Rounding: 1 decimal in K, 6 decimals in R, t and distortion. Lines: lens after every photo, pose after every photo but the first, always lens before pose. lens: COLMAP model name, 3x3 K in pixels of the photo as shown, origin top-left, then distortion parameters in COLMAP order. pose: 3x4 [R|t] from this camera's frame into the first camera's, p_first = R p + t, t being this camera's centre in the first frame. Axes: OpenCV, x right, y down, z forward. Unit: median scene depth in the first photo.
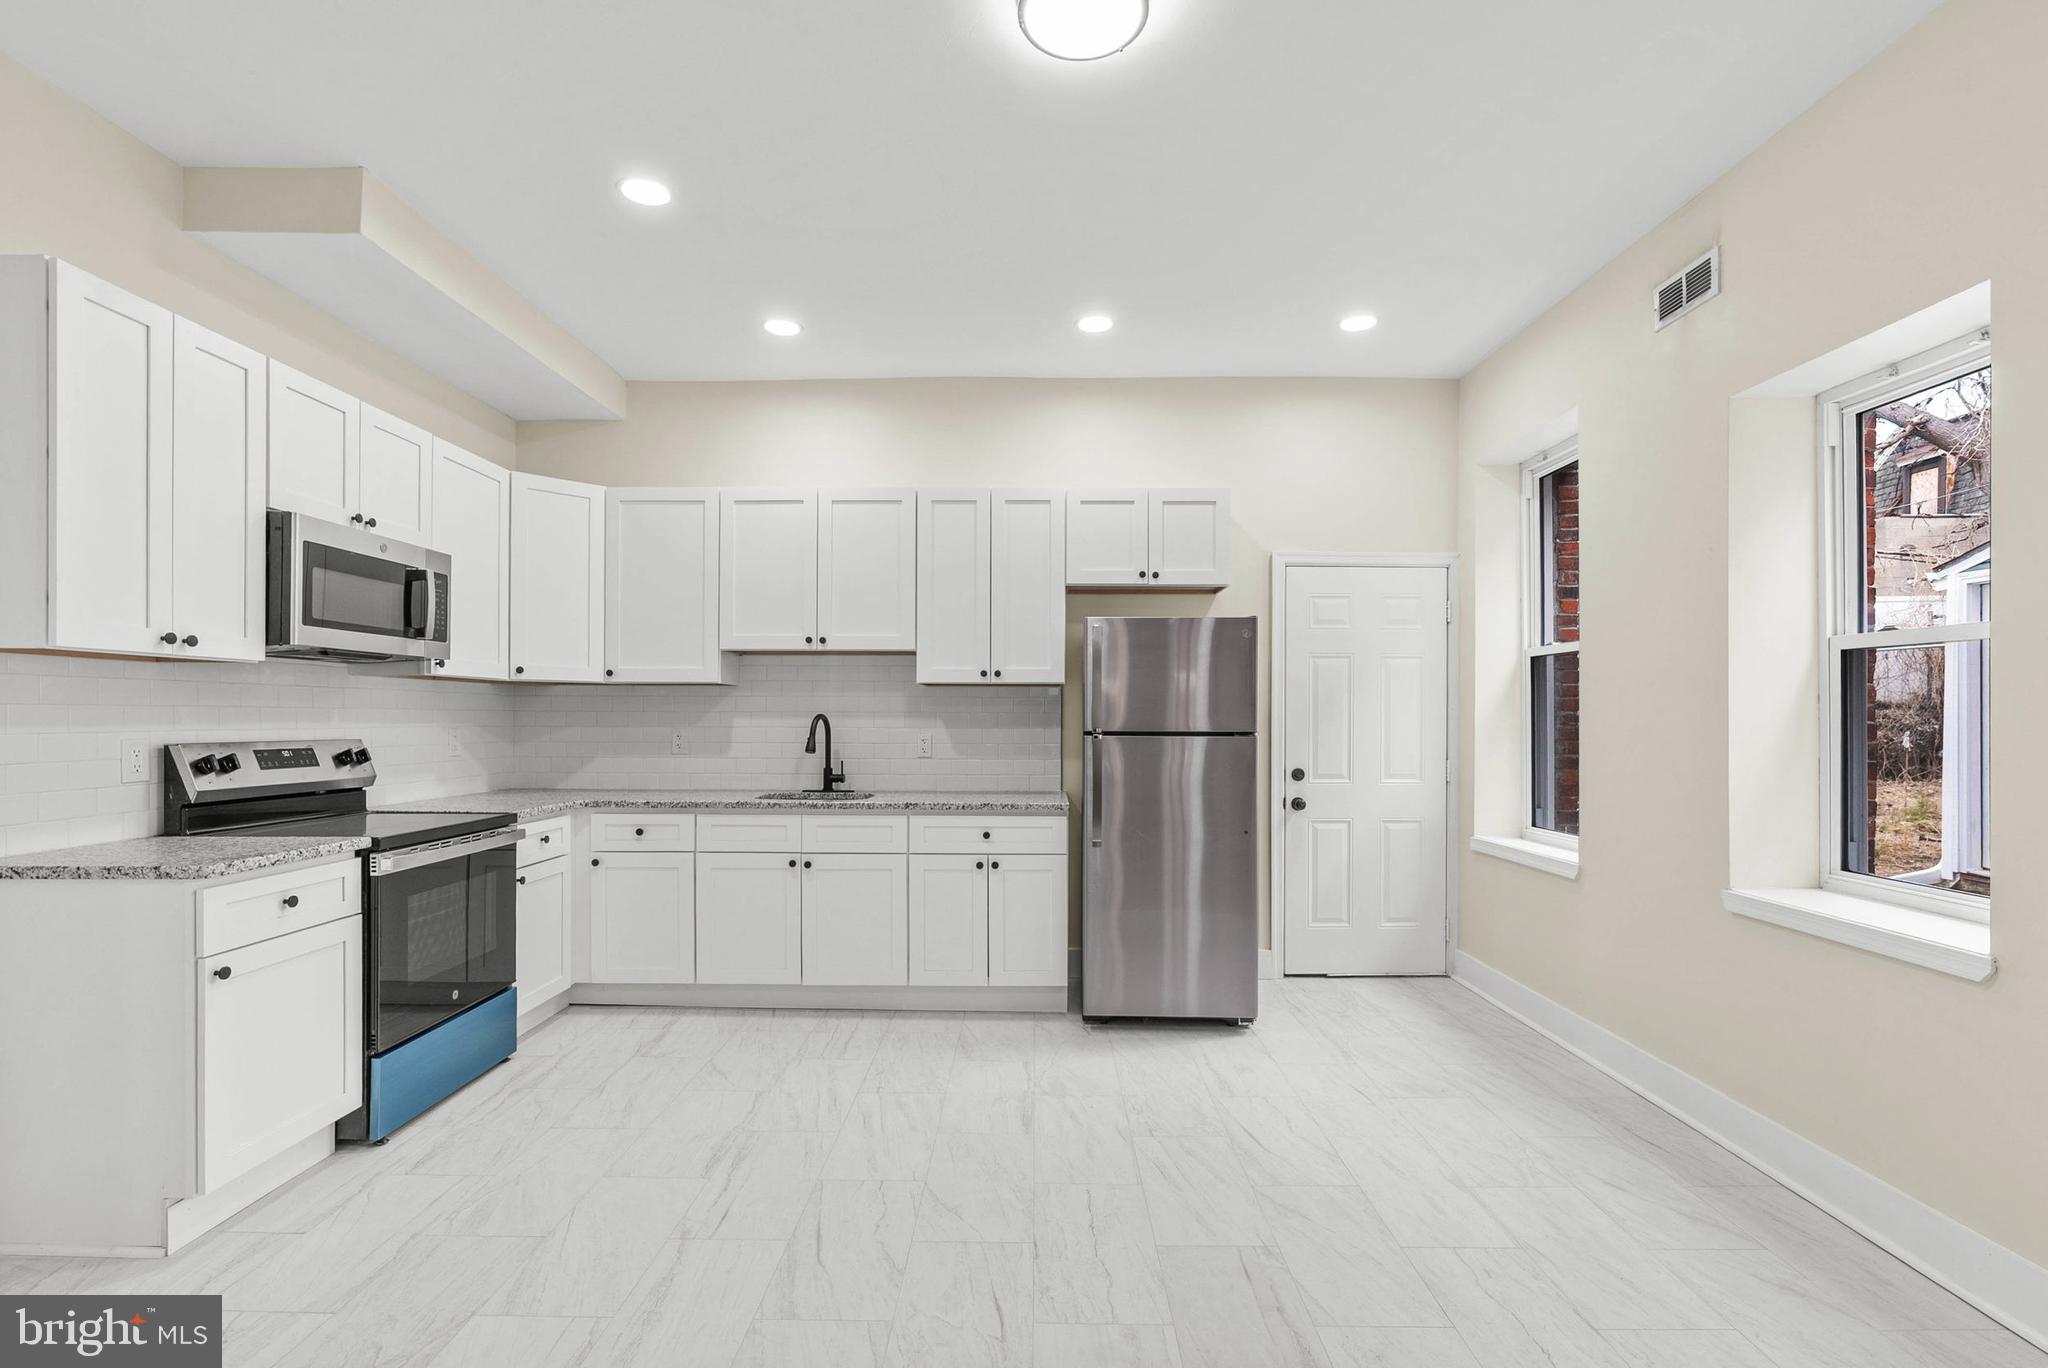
lens RADIAL K [[944.6, 0, 1027.7], [0, 944.6, 719.4], [0, 0, 1]] dist [-0.006505, 0.000734]
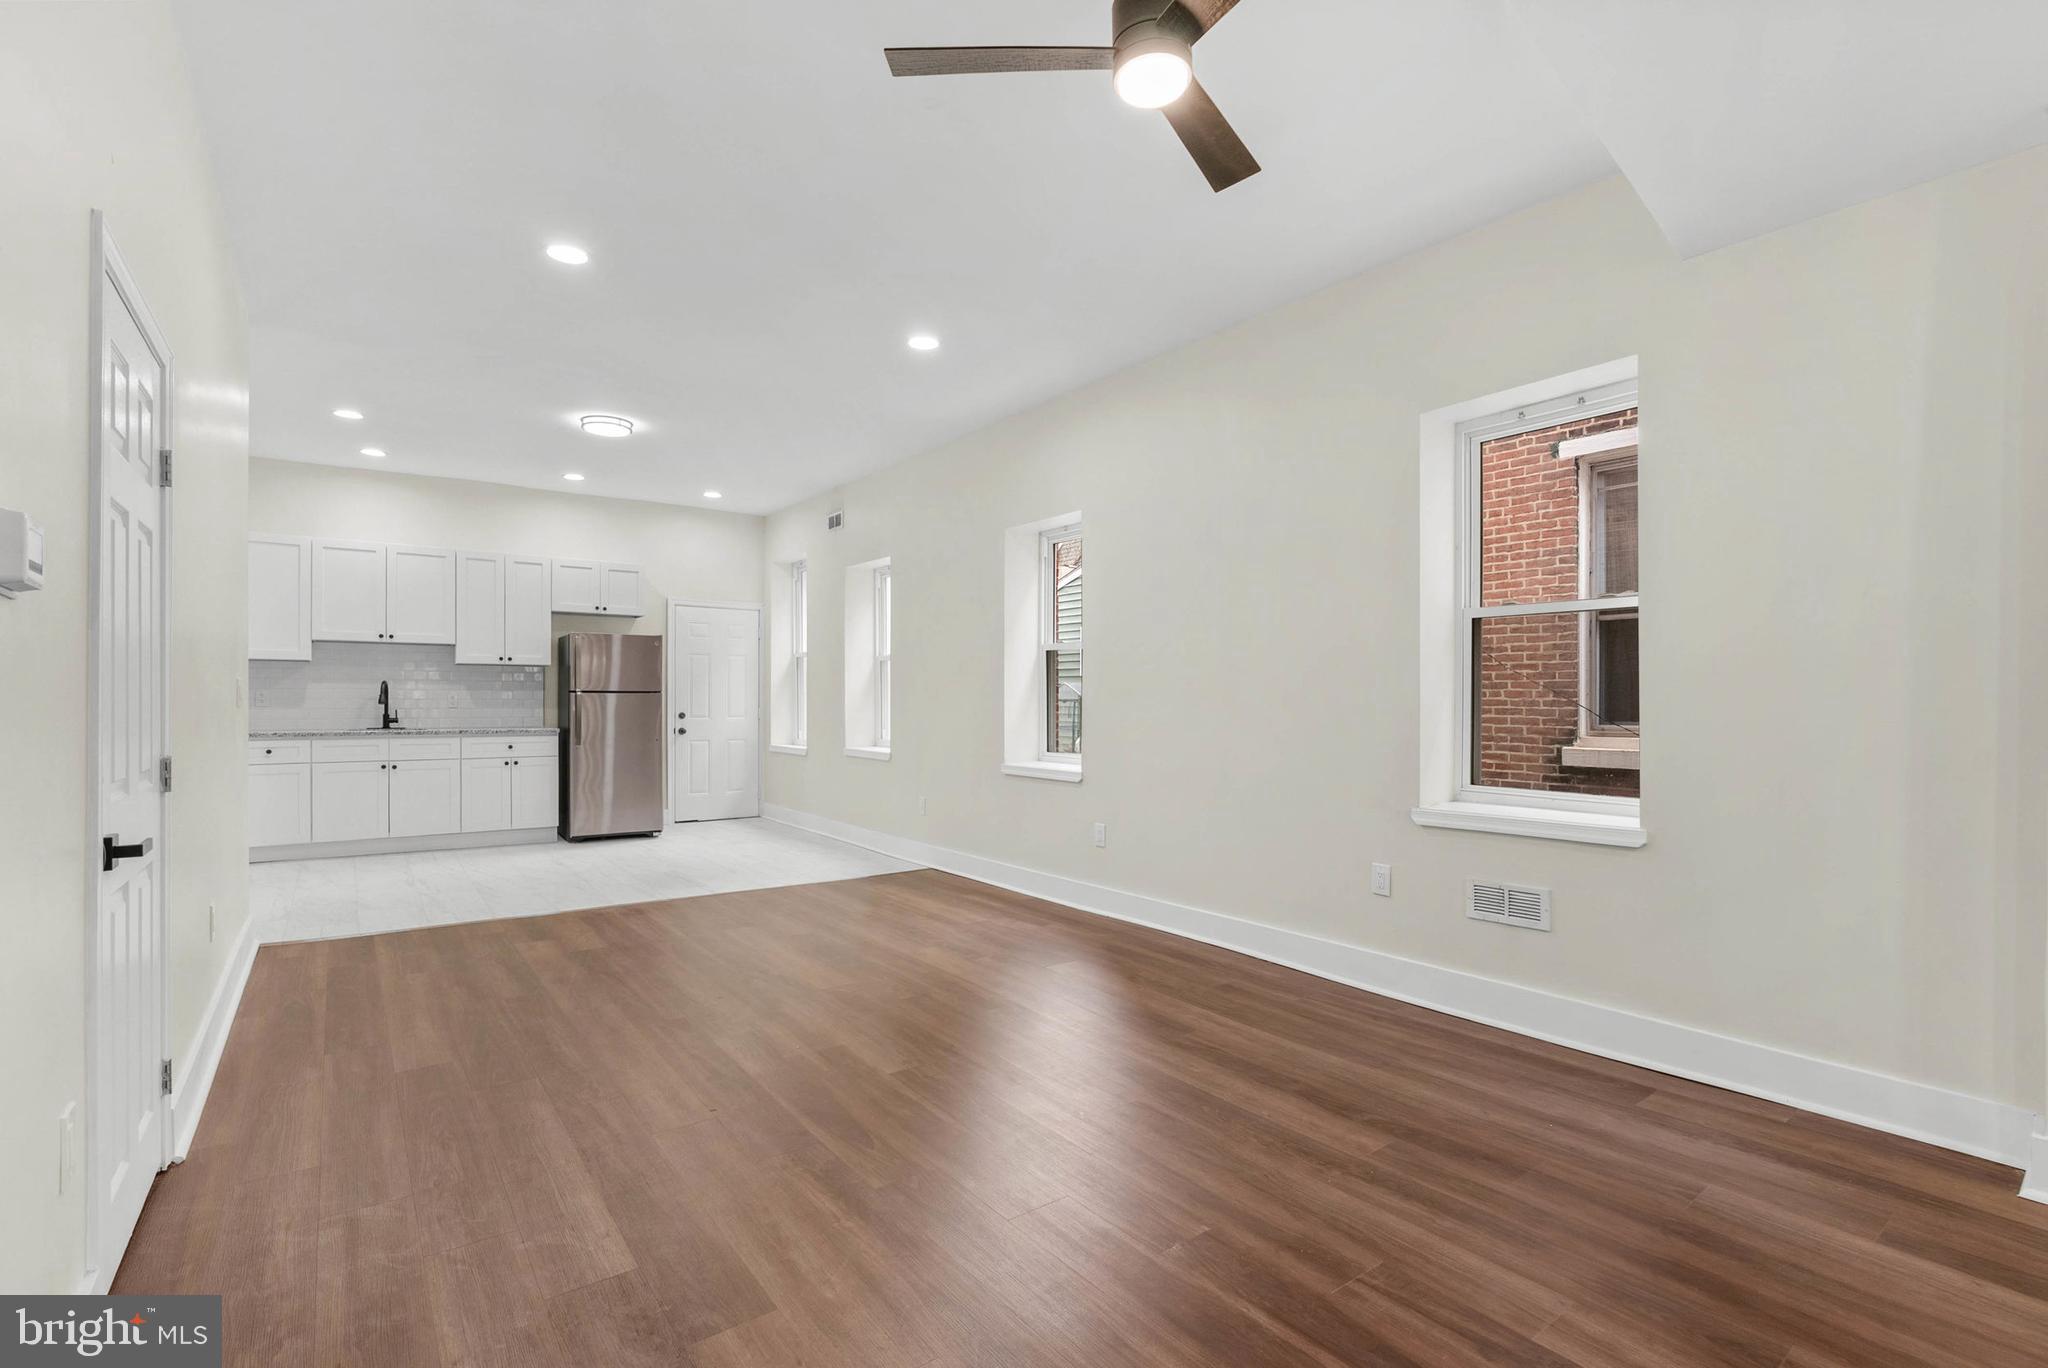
lens RADIAL K [[927.2, 0, 1027.4], [0, 927.2, 697.8], [0, 0, 1]] dist [-0.005615, 0.000573]
pose [[0.798315, 0.000202, 0.602240, -0.325917], [0.001481, 0.999996, -0.002298, 0.032192], [-0.602238, 0.002726, 0.798312, -1.051291]]
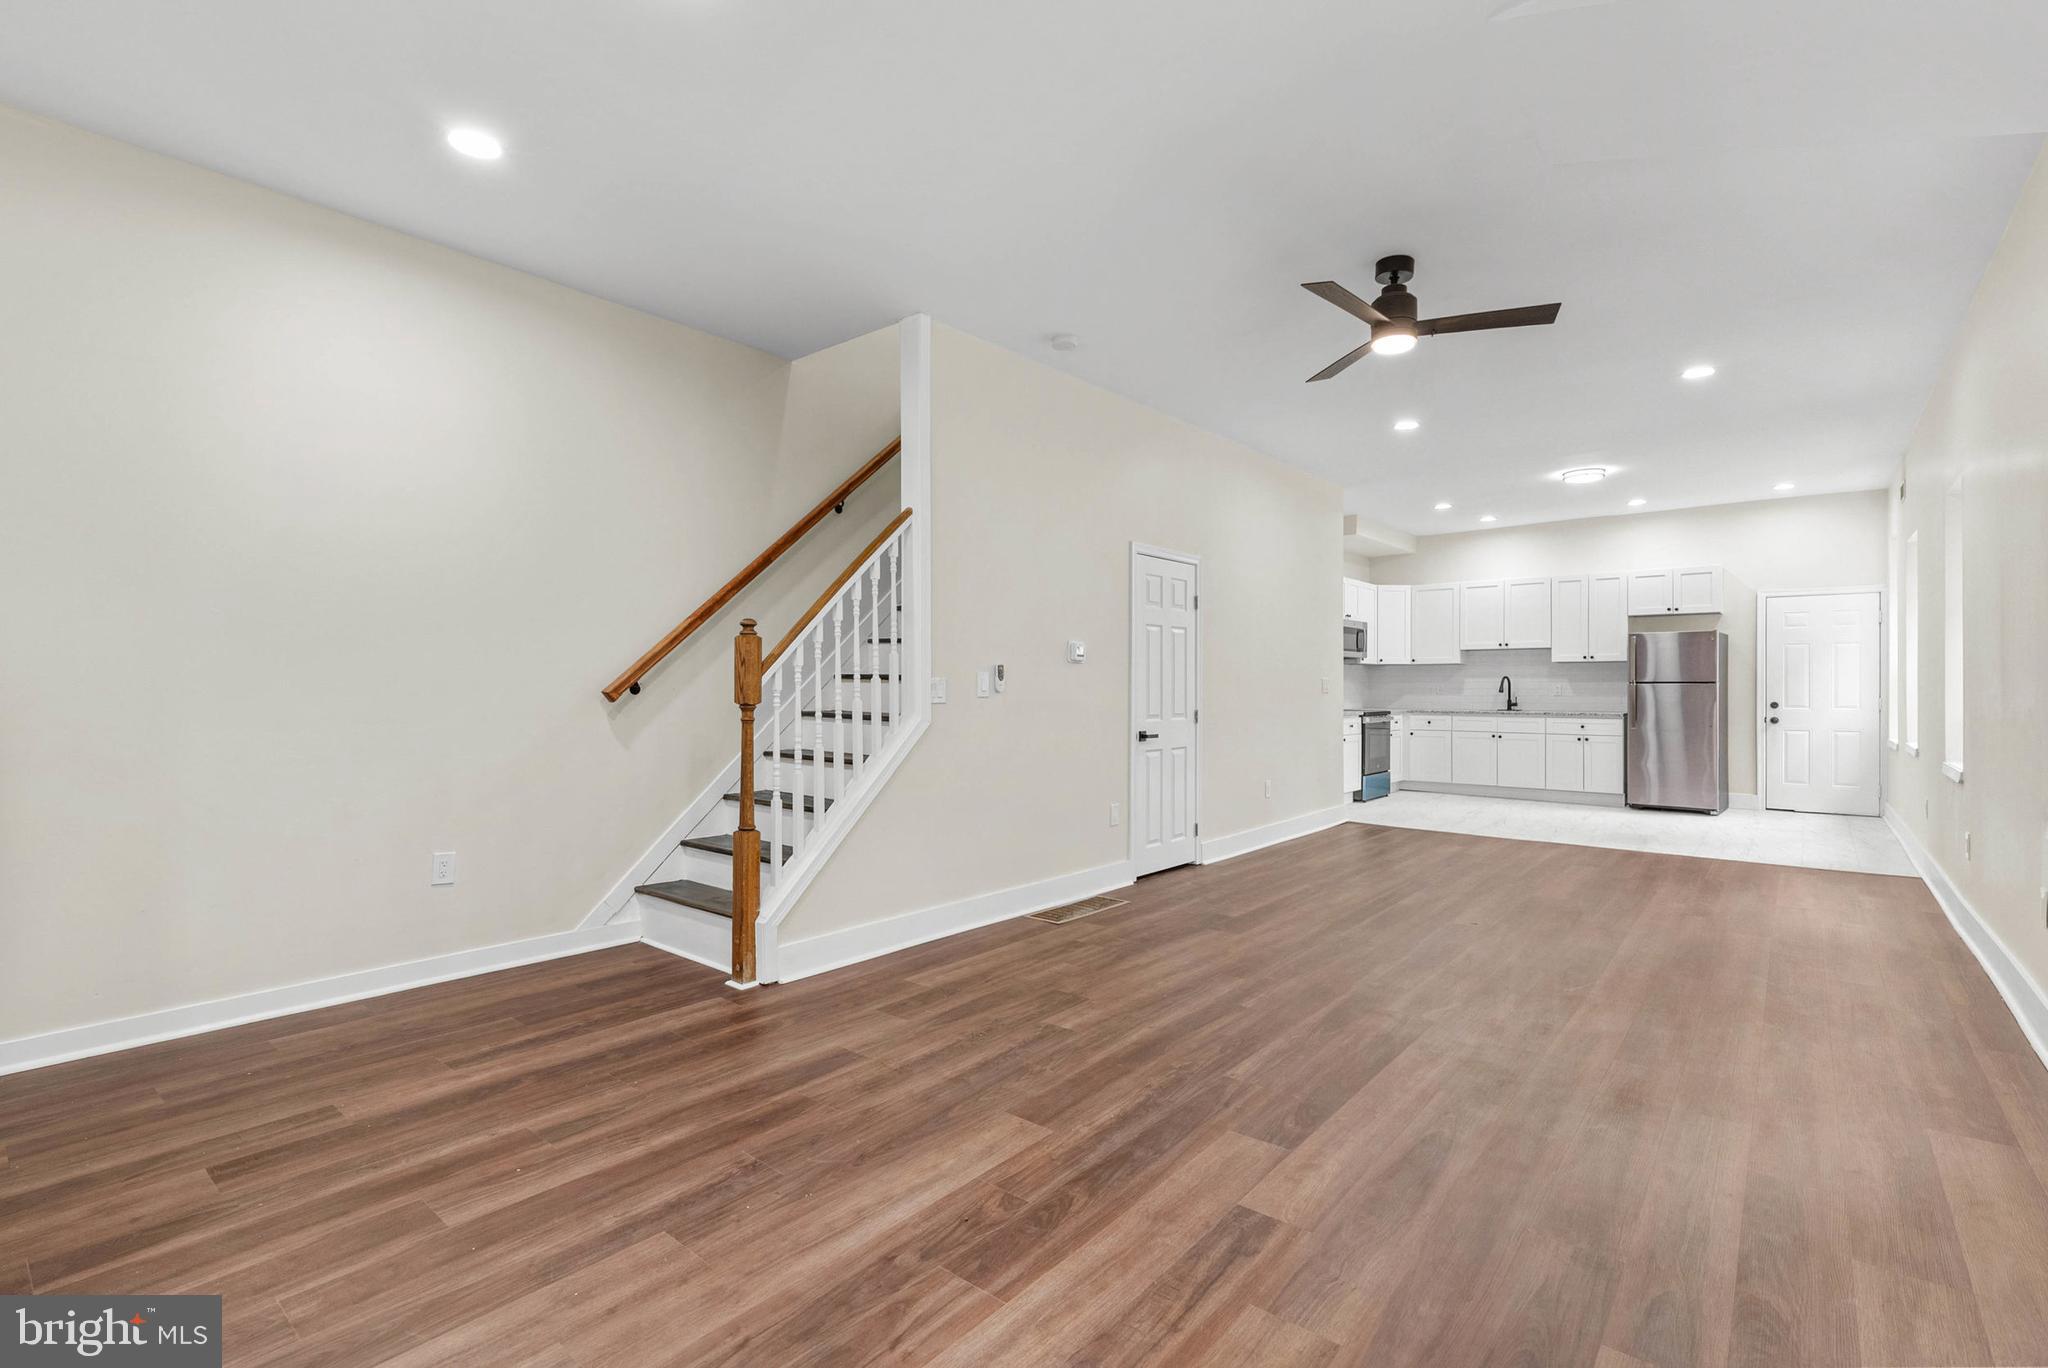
lens RADIAL K [[929.4, 0, 1044.3], [0, 929.4, 684.2], [0, 0, 1]] dist [-0.002025, -0.000174]
pose [[0.776989, -0.003940, -0.629502, 0.370817], [-0.001014, 0.999971, -0.007511, 0.035615], [0.629514, 0.006475, 0.776962, -1.639151]]
